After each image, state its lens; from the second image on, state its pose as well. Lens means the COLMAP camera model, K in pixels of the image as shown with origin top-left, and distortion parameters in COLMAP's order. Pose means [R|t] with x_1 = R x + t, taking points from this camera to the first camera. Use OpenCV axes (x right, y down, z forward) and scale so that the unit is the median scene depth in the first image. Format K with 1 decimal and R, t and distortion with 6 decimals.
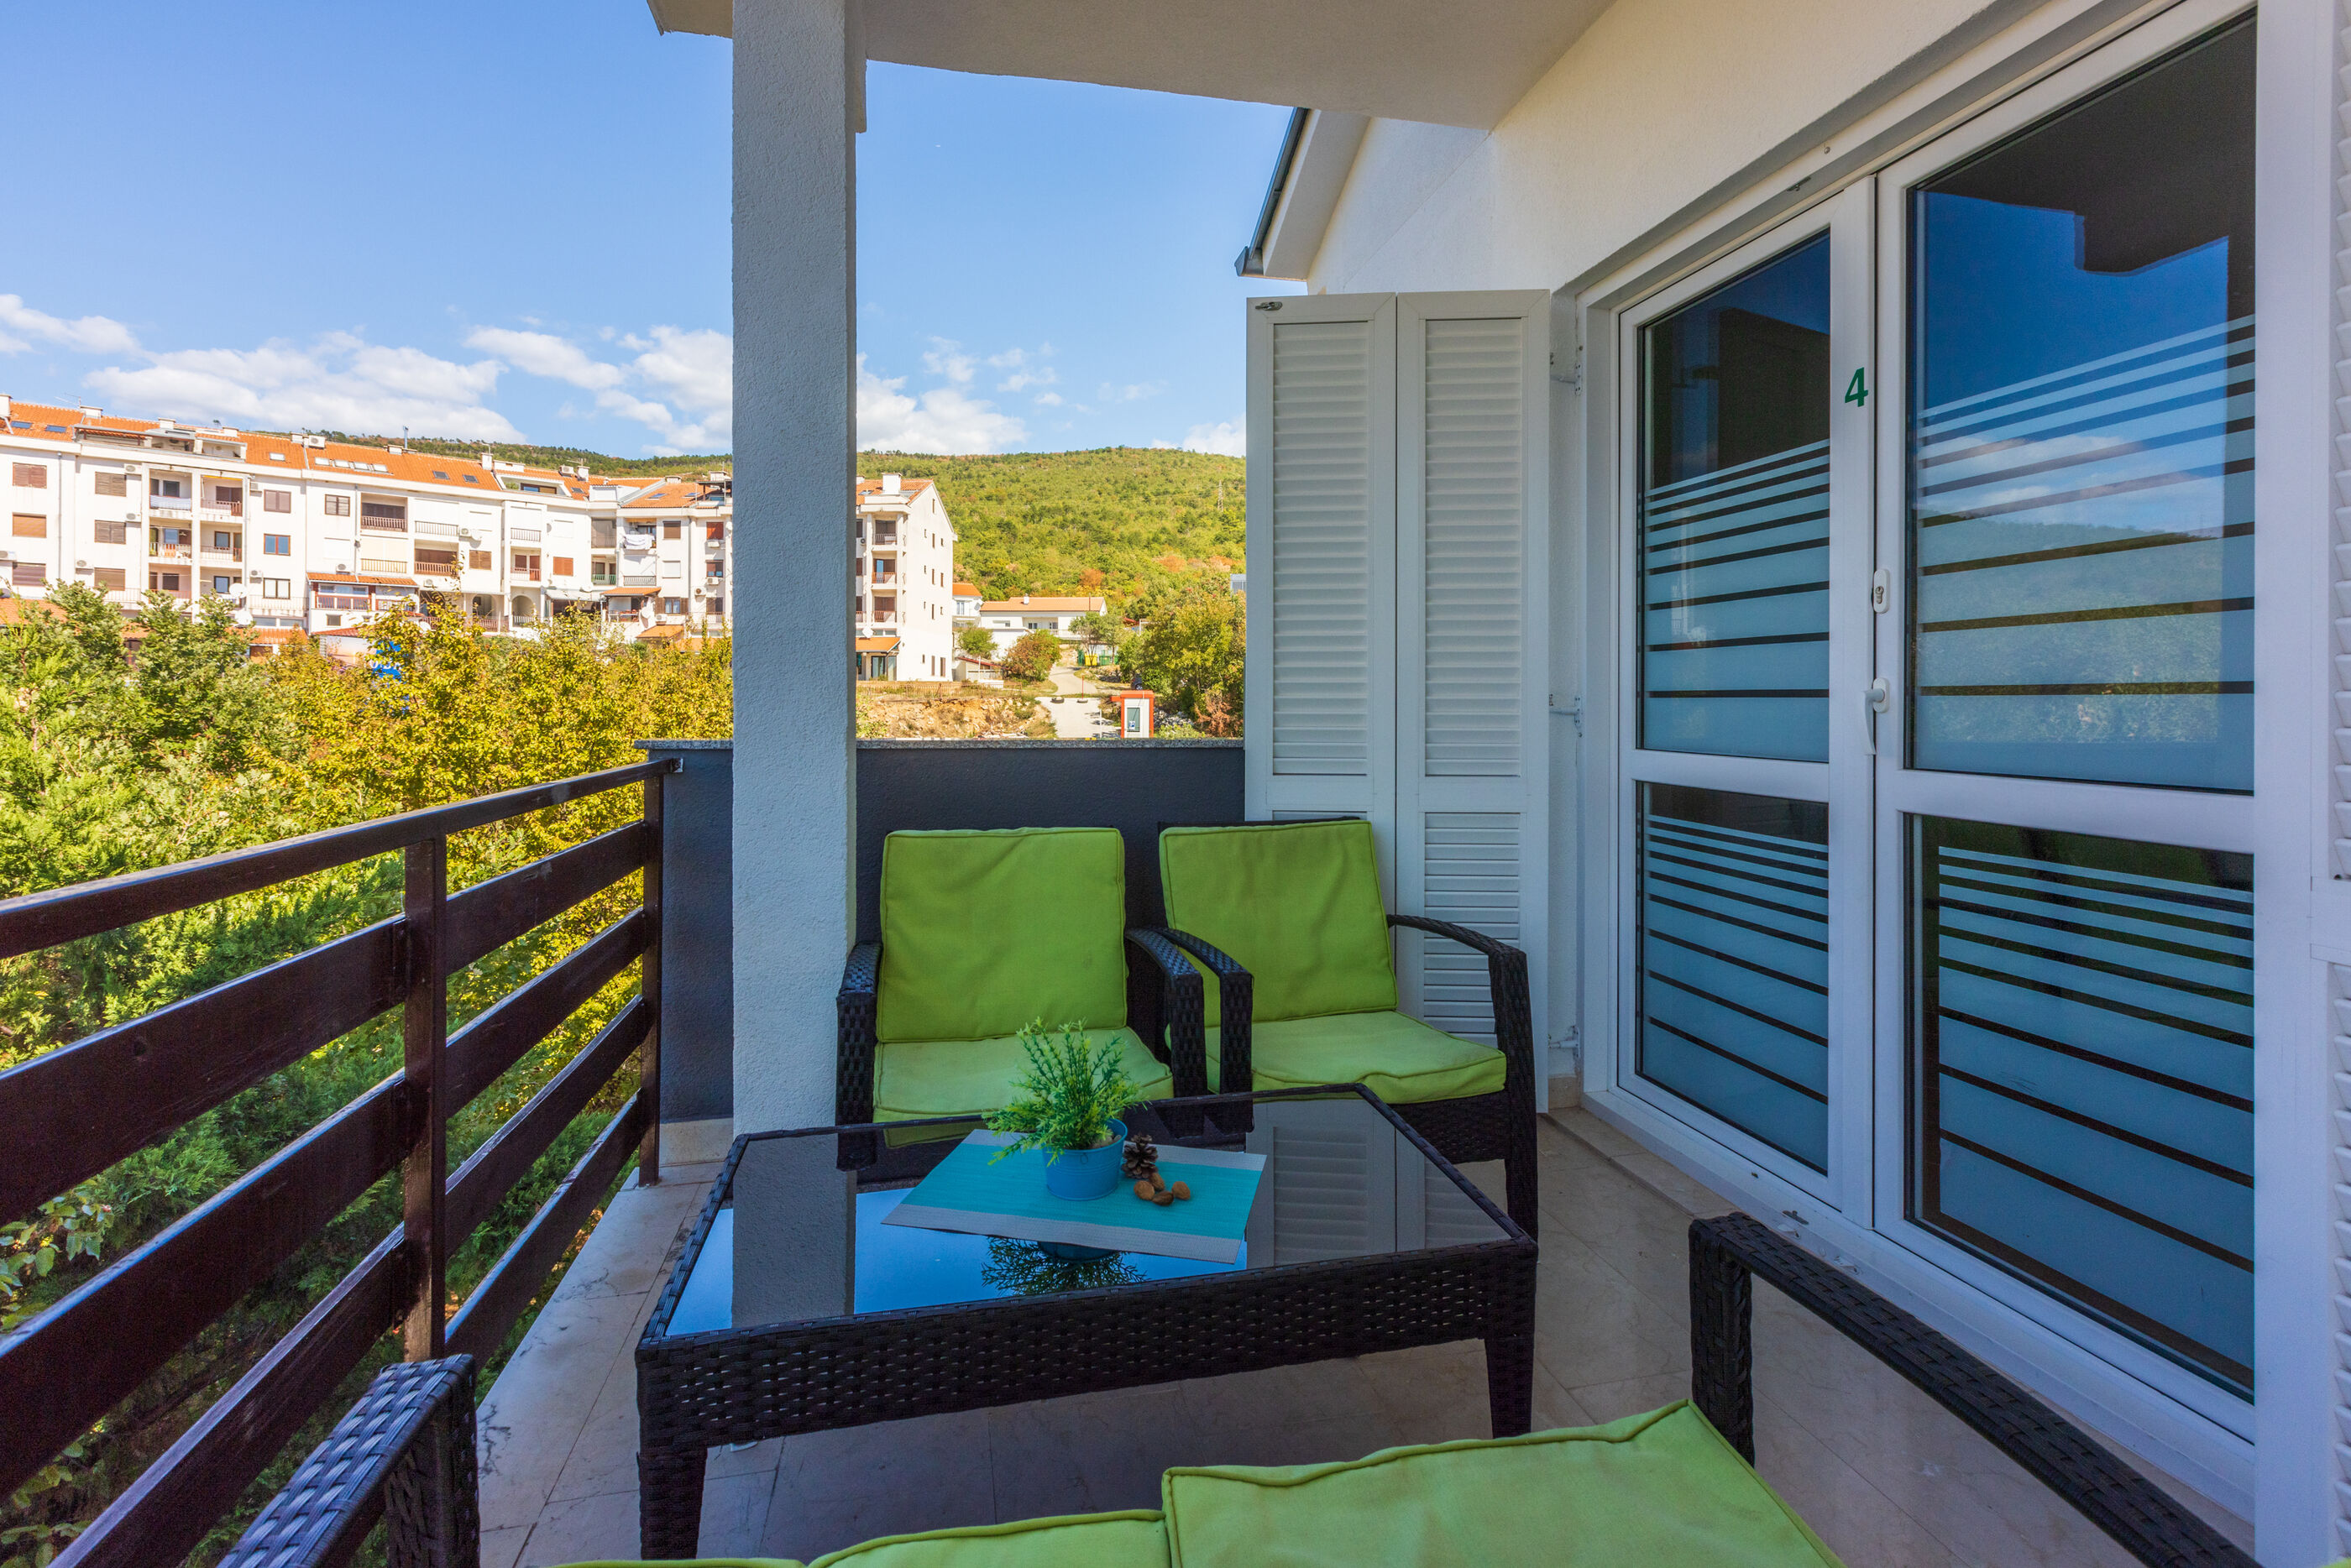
lens RADIAL K [[1056.8, 0, 1110.0], [0, 1056.8, 708.4], [0, 0, 1]] dist [0.011640, 0.000967]
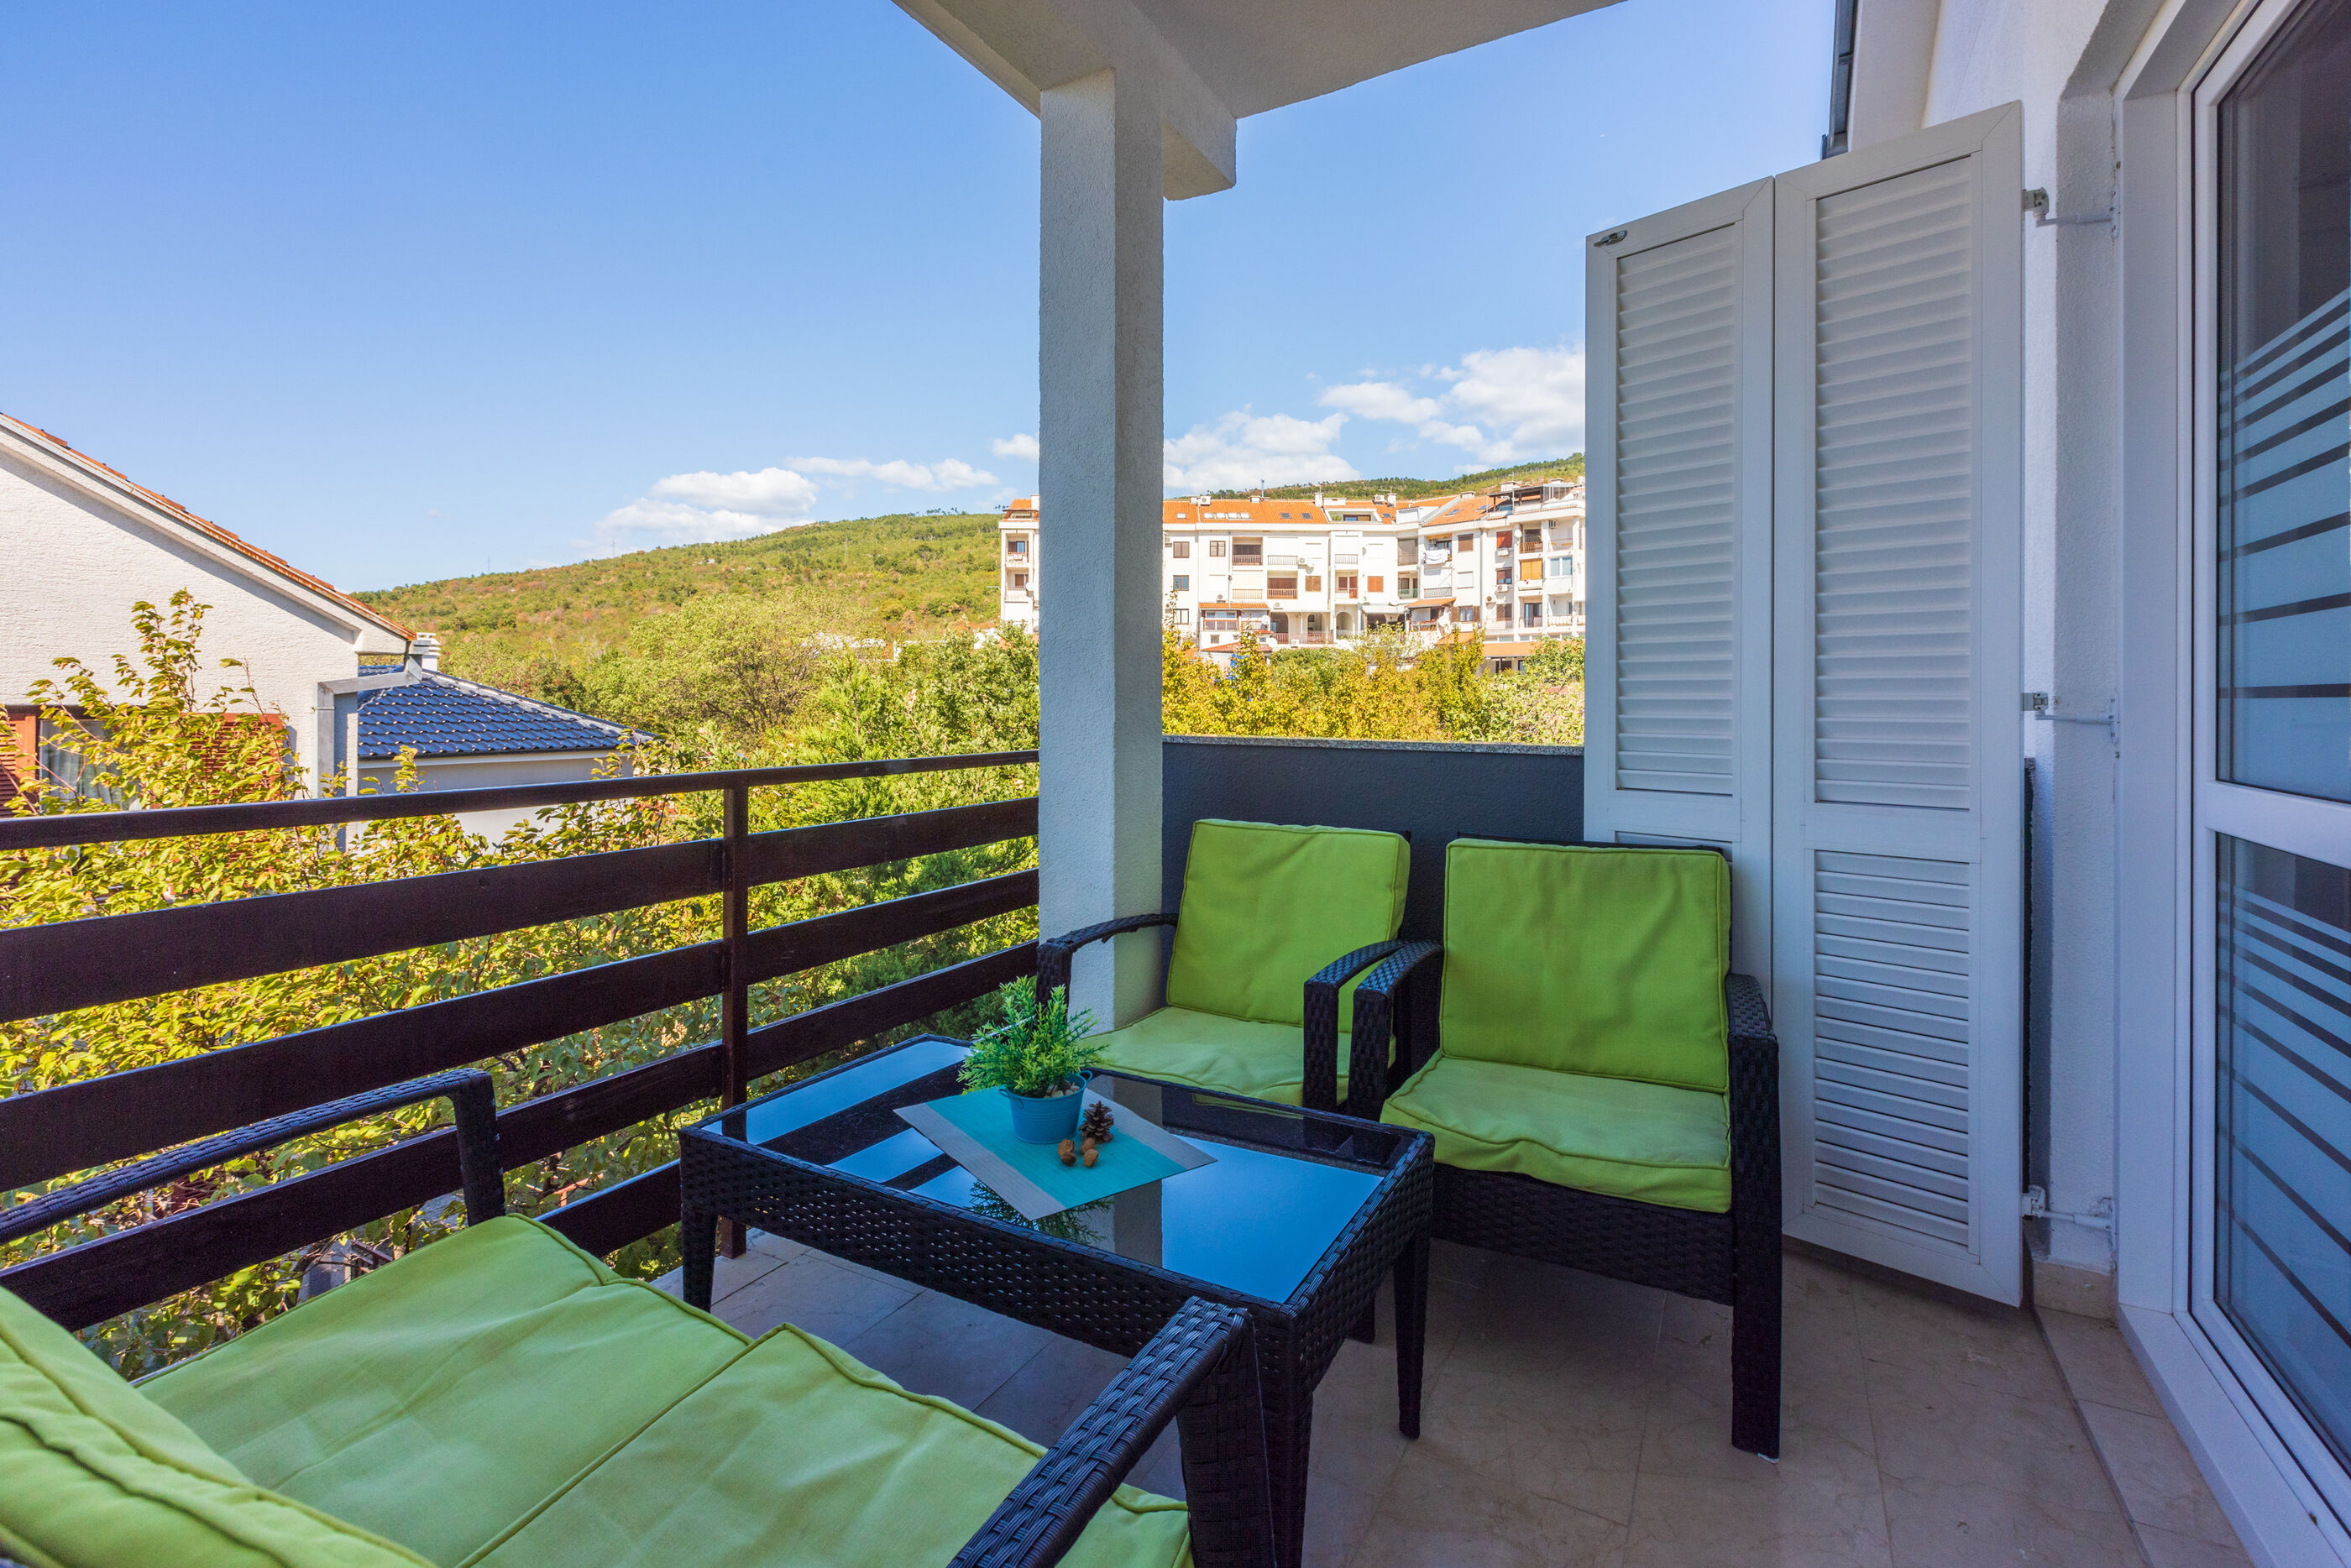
lens RADIAL K [[1056.8, 0, 1230.3], [0, 1056.8, 702.8], [0, 0, 1]] dist [0.011640, 0.000967]
pose [[0.771743, 0.003769, -0.635924, 0.087656], [-0.008848, 0.999949, -0.004812, 0.000116], [0.635873, 0.009340, 0.771737, 0.027965]]
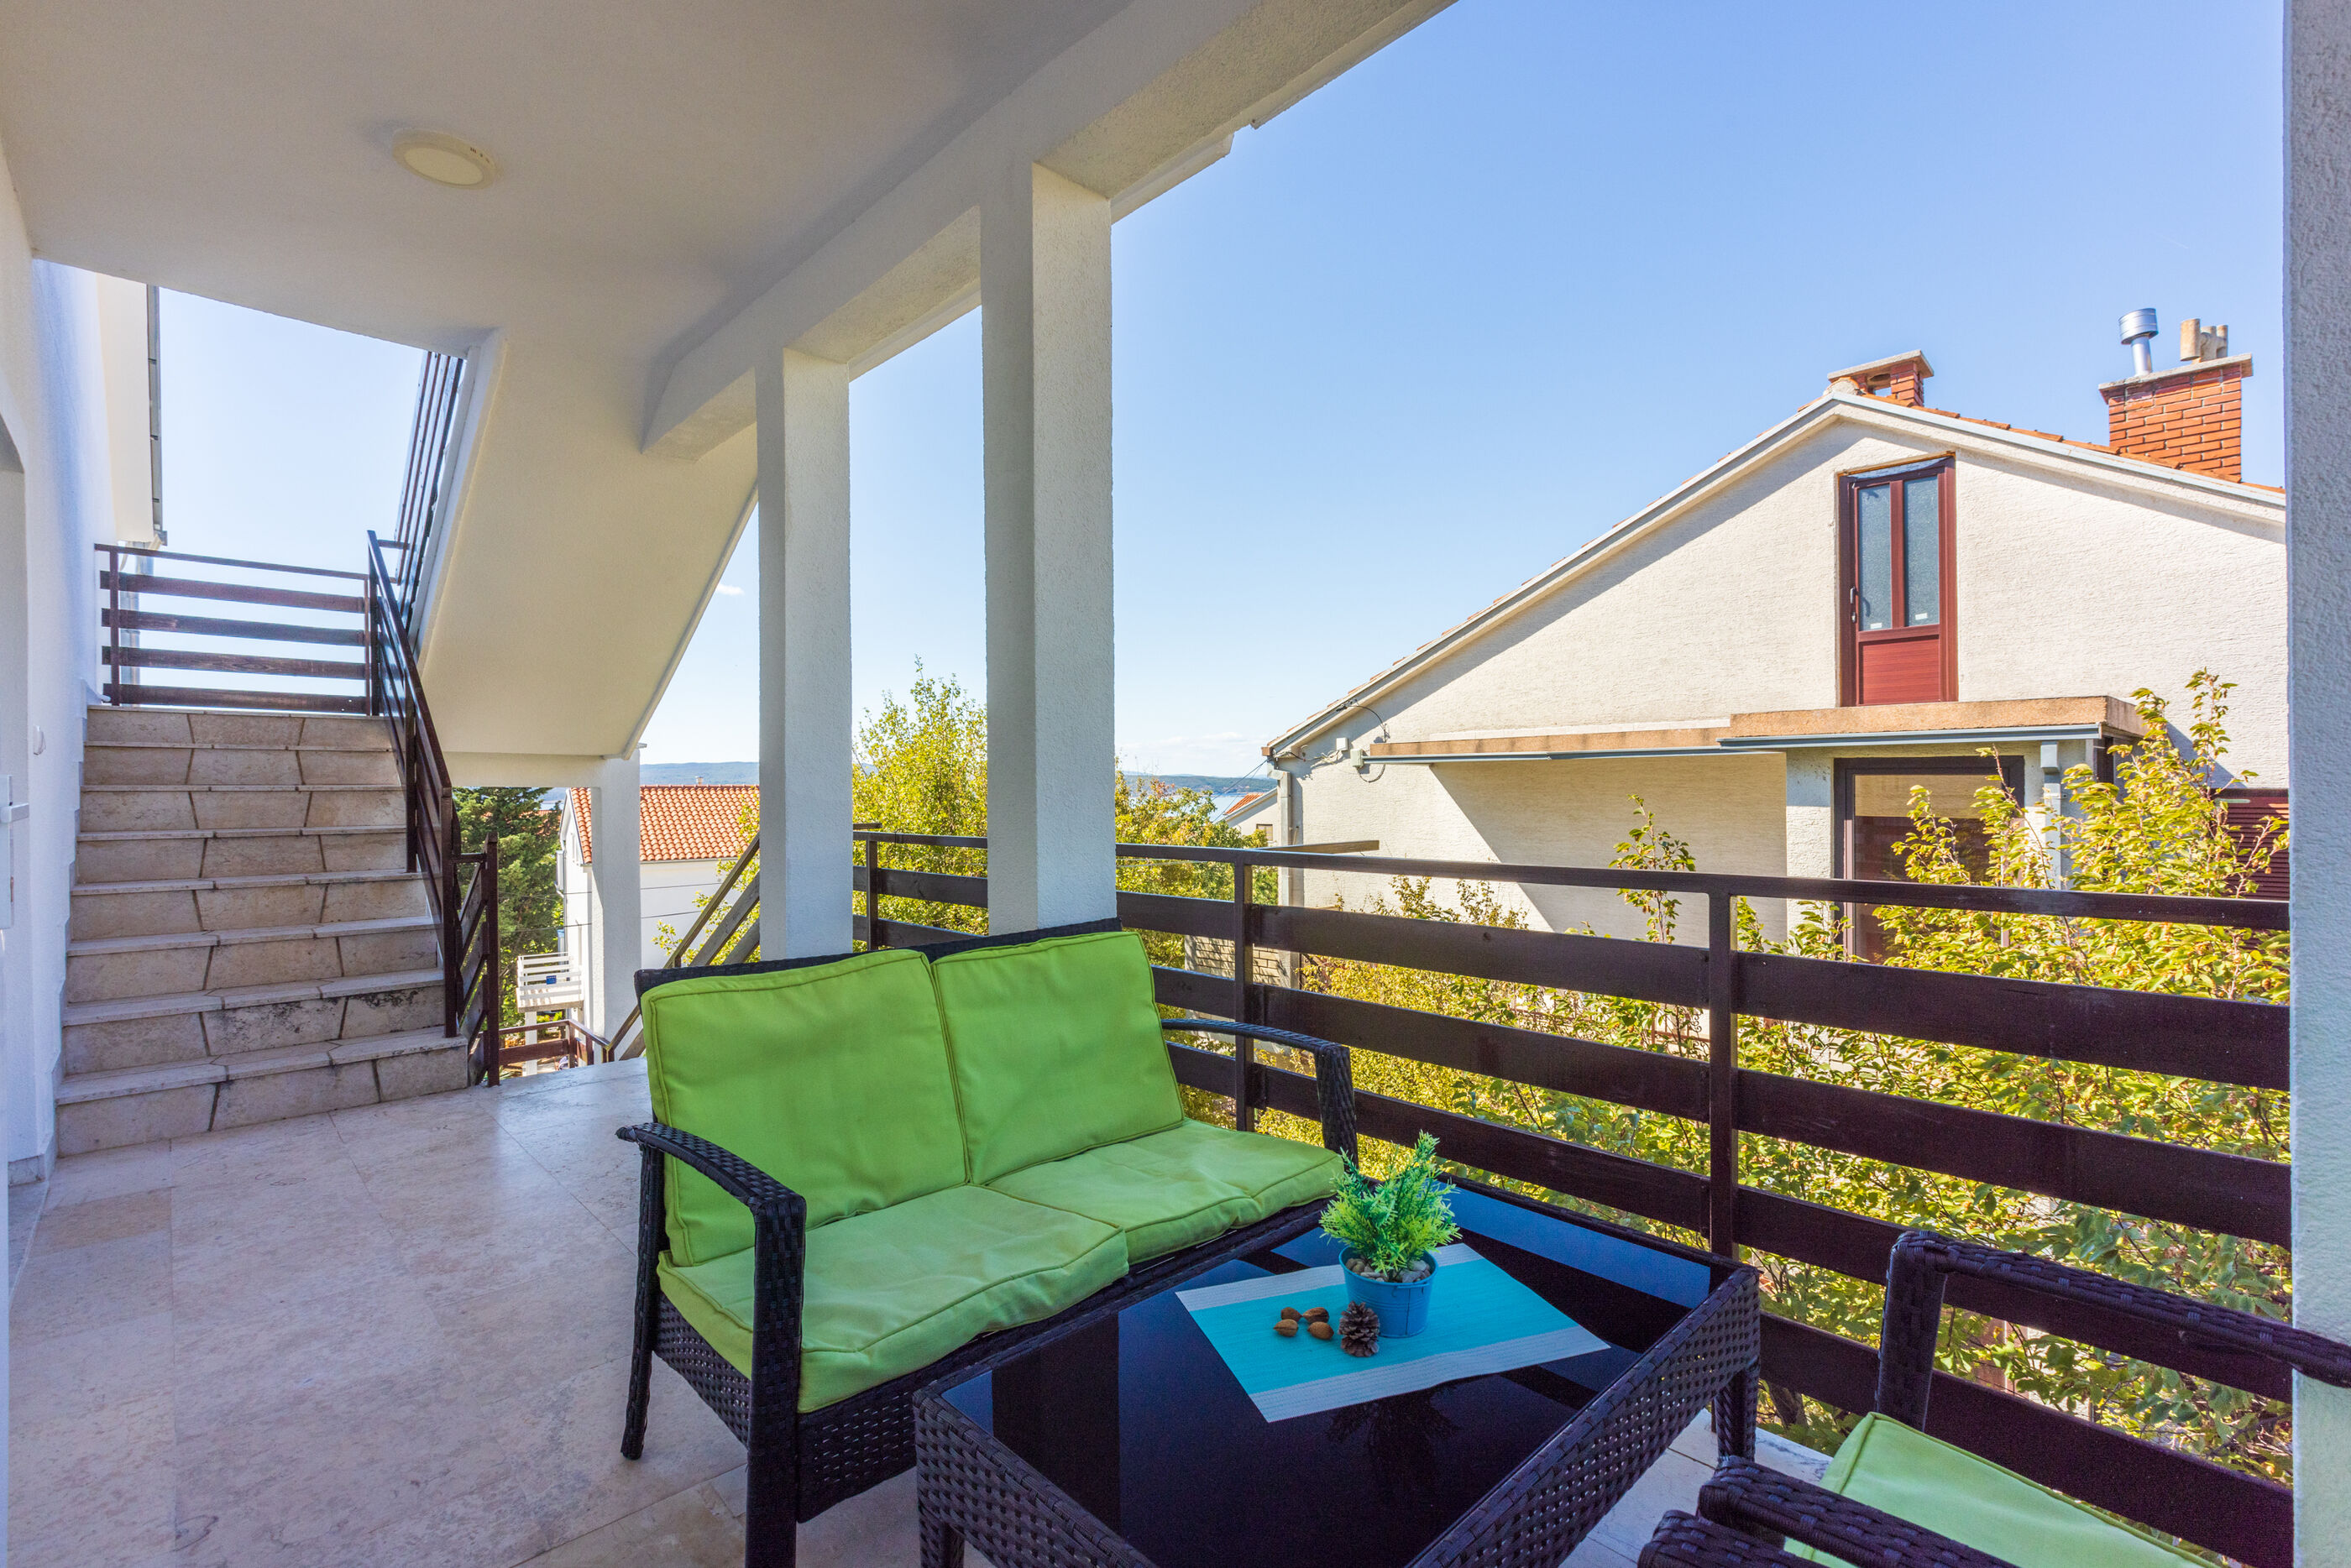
lens RADIAL K [[1056.8, 0, 1183.9], [0, 1056.8, 776.9], [0, 0, 1]] dist [0.011640, 0.000967]
pose [[-0.857986, 0.005171, -0.513647, 0.065448], [0.006641, 0.999977, -0.001027, -0.002360], [0.513630, -0.004292, -0.858001, 0.157798]]
